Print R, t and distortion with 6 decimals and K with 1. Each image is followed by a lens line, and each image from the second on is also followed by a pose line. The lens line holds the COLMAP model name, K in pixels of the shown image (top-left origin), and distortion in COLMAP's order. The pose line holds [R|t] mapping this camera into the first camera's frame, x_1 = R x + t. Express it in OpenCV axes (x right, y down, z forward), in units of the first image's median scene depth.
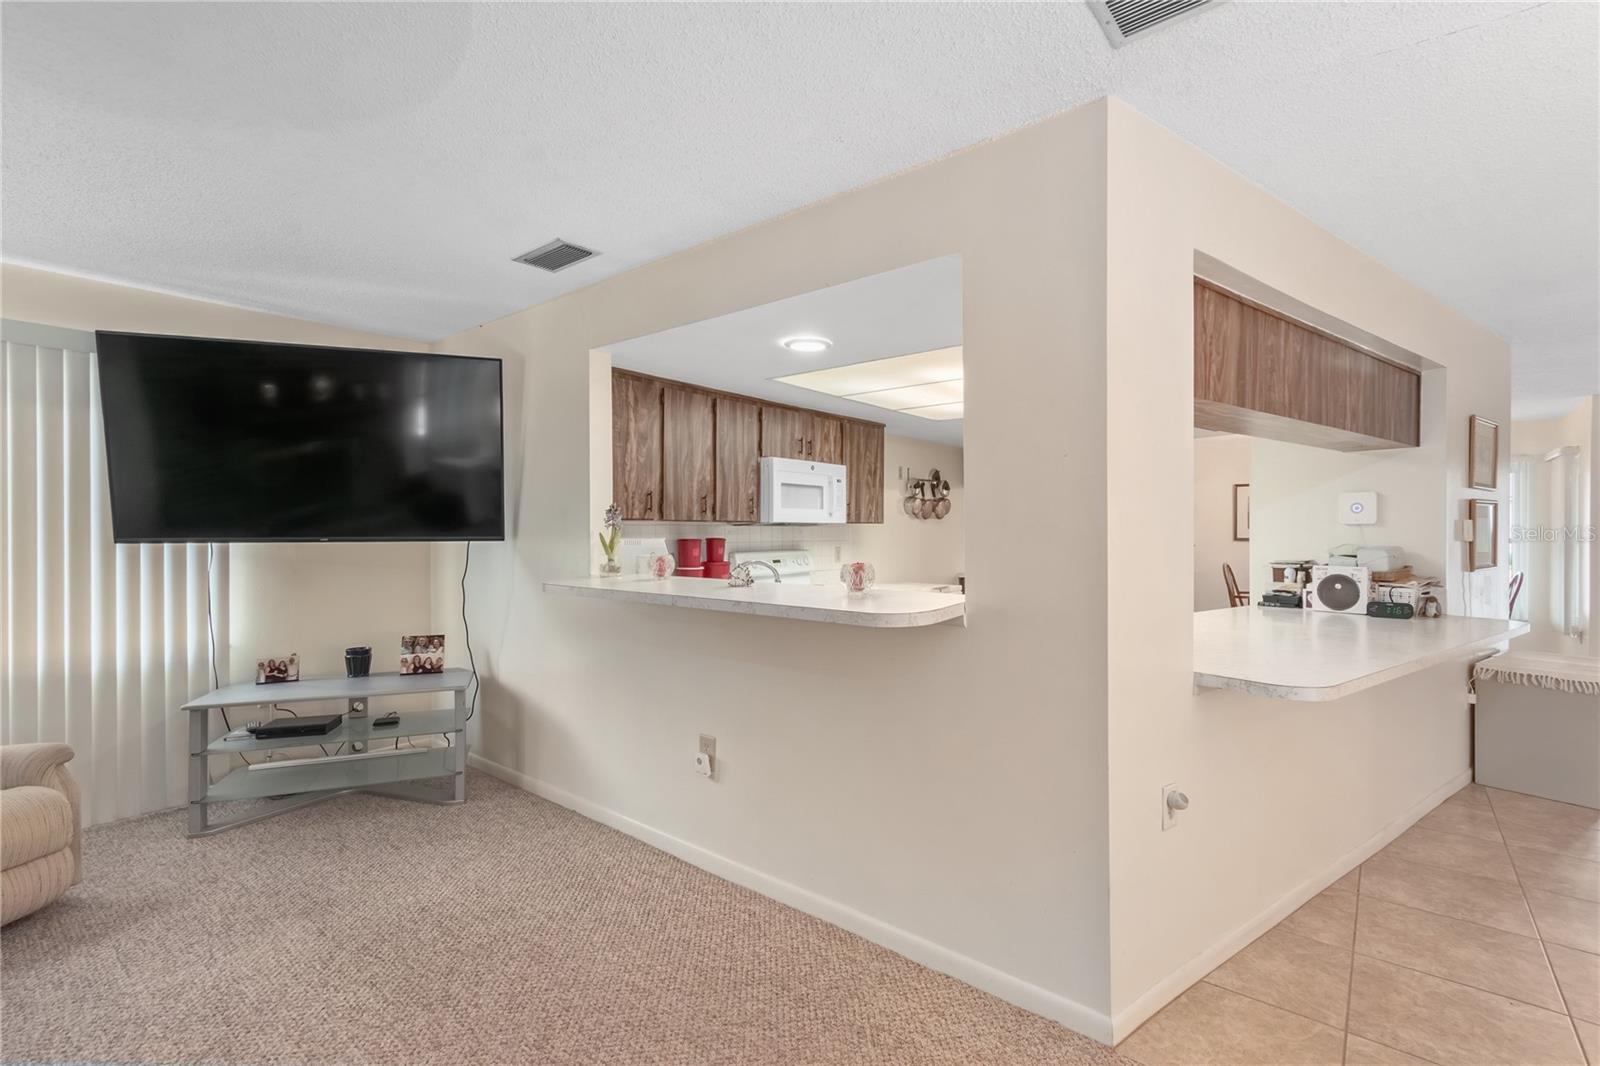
lens RADIAL K [[715.7, 0, 809.3], [0, 715.7, 535.6], [0, 0, 1]] dist [0.001840, -0.000814]
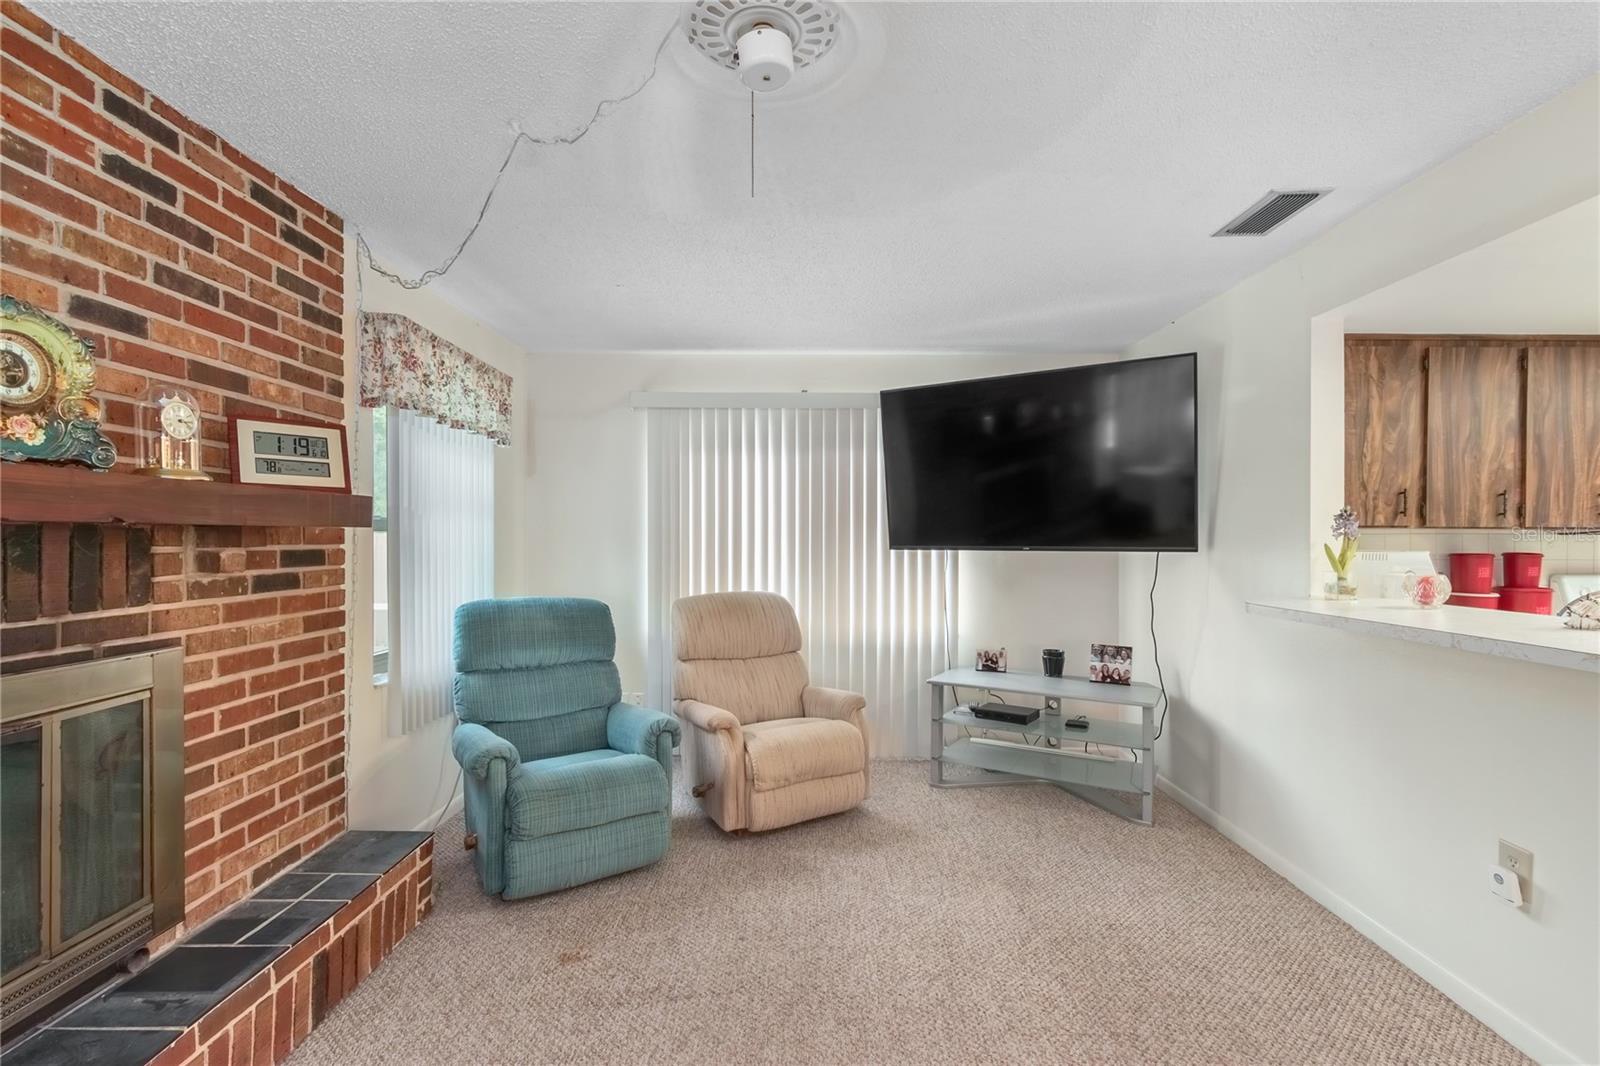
lens RADIAL K [[715.7, 0, 800.5], [0, 715.7, 542.4], [0, 0, 1]] dist [0.001840, -0.000814]
pose [[0.619288, 0.004662, -0.785150, -0.024786], [-0.008495, 0.999964, -0.000762, -0.000143], [0.785118, 0.007142, 0.619305, 0.039682]]
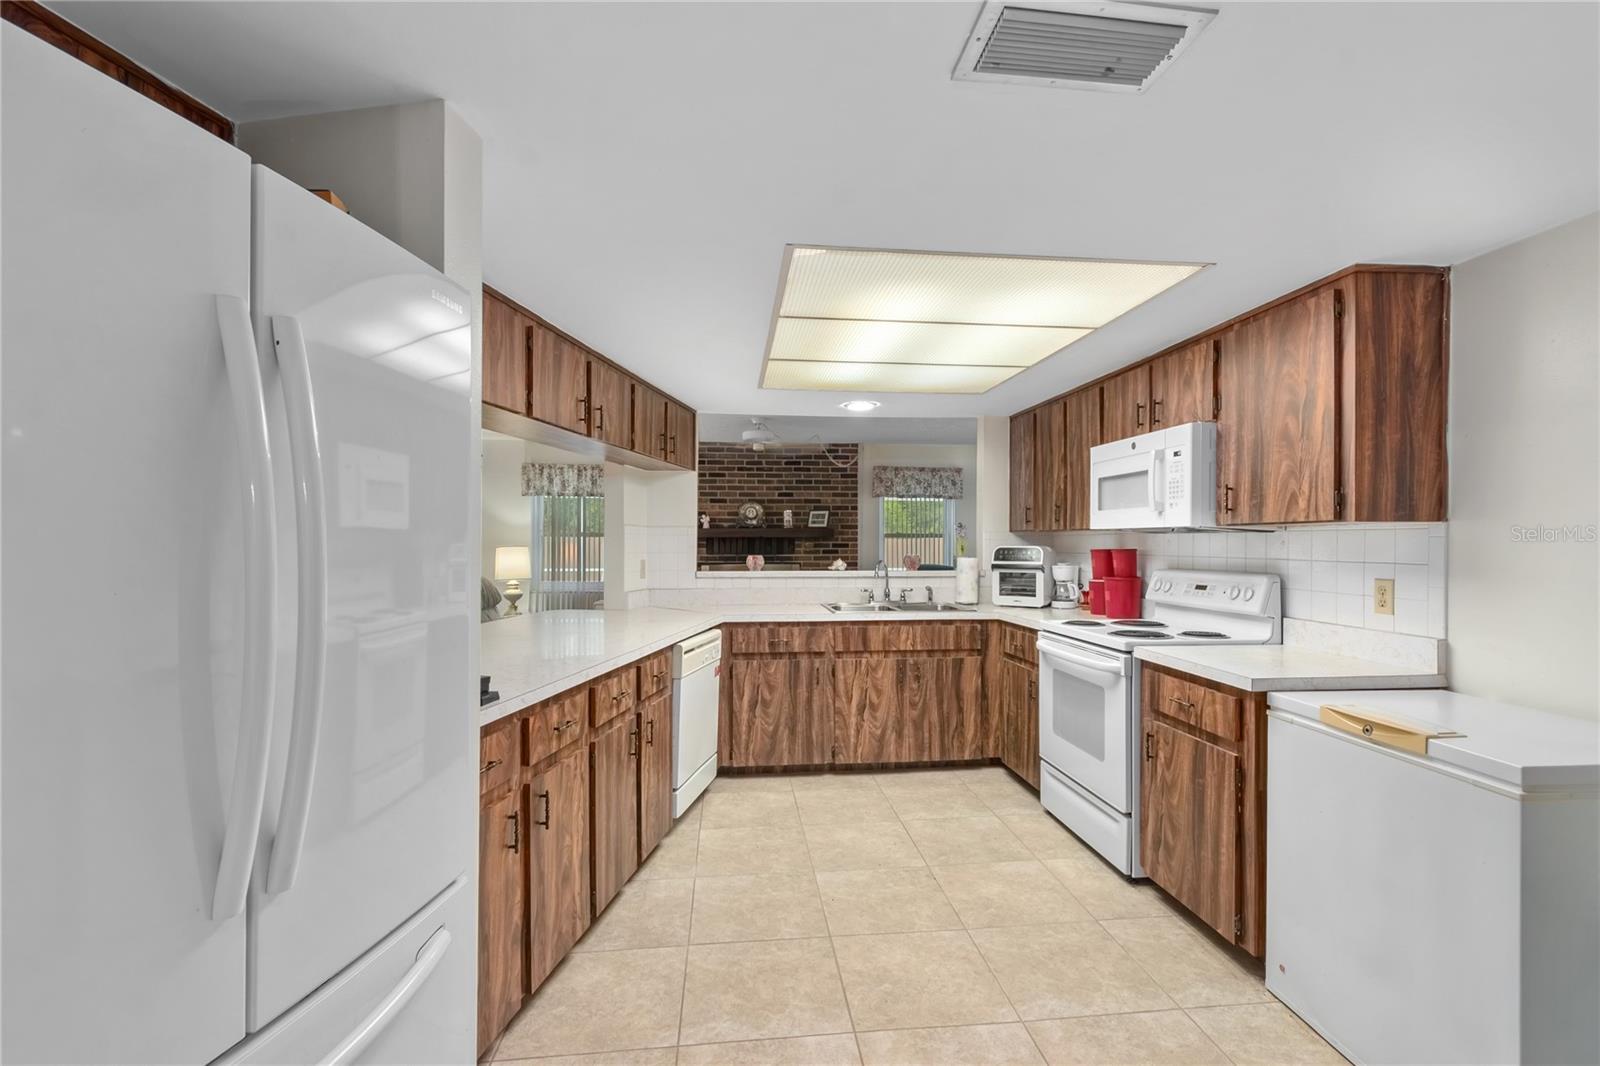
lens RADIAL K [[715.7, 0, 805.9], [0, 715.7, 540.0], [0, 0, 1]] dist [0.001840, -0.000814]
pose [[-0.704273, -0.003097, -0.709922, 0.901354], [-0.008402, 0.999957, 0.003972, -0.008711], [0.709879, 0.008762, -0.704269, 1.624929]]
